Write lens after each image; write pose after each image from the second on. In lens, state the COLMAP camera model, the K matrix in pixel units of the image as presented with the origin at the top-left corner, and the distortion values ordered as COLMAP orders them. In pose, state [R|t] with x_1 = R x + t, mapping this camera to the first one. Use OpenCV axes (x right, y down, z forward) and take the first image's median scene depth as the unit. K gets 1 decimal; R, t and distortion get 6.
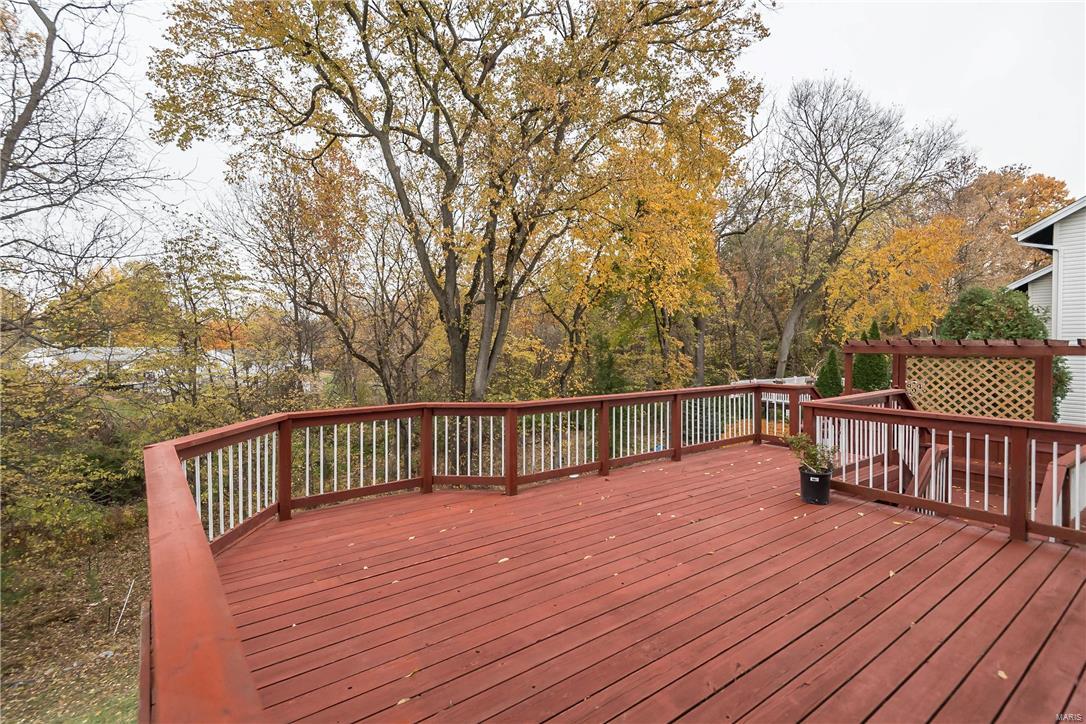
lens RADIAL K [[496.1, 0, 539.9], [0, 496.1, 347.3], [0, 0, 1]] dist [0.024001, -0.012766]
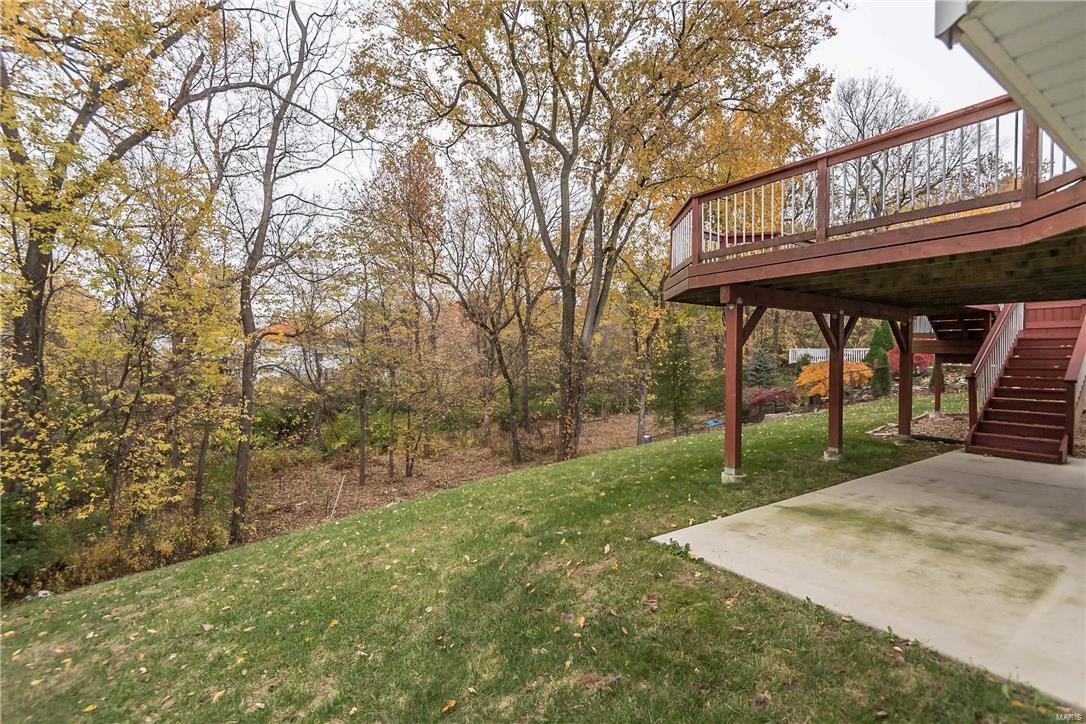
lens RADIAL K [[496.1, 0, 539.9], [0, 496.1, 347.3], [0, 0, 1]] dist [0.024001, -0.012766]
pose [[0.999700, -0.007720, -0.023227, -0.214283], [0.007098, 0.999617, -0.026747, 0.132366], [0.023425, 0.026575, 0.999372, -0.161763]]
